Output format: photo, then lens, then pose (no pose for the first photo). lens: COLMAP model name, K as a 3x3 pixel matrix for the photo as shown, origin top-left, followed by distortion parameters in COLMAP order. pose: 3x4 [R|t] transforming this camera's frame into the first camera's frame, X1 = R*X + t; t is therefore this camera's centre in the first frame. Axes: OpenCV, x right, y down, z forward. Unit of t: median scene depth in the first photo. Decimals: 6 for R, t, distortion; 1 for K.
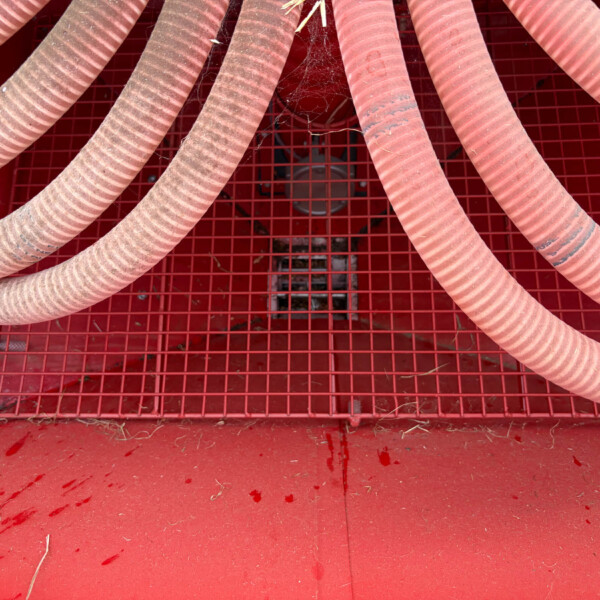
lens RADIAL K [[611.7, 0, 300.0], [0, 611.7, 300.0], [0, 0, 1]] dist [0.013624, -0.002226]
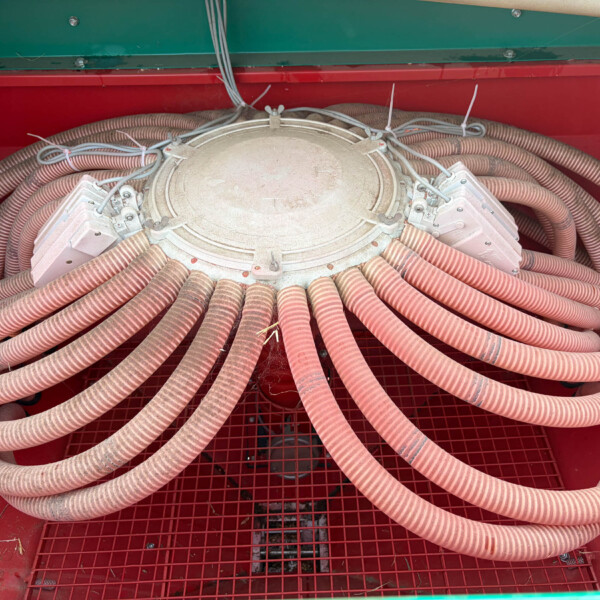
lens RADIAL K [[611.7, 0, 300.0], [0, 611.7, 300.0], [0, 0, 1]] dist [0.013624, -0.002226]
pose [[0.999779, -0.014713, 0.014997, 0.081387], [0.020131, 0.875127, -0.483474, 0.380008], [-0.006011, 0.483669, 0.875230, -0.770825]]
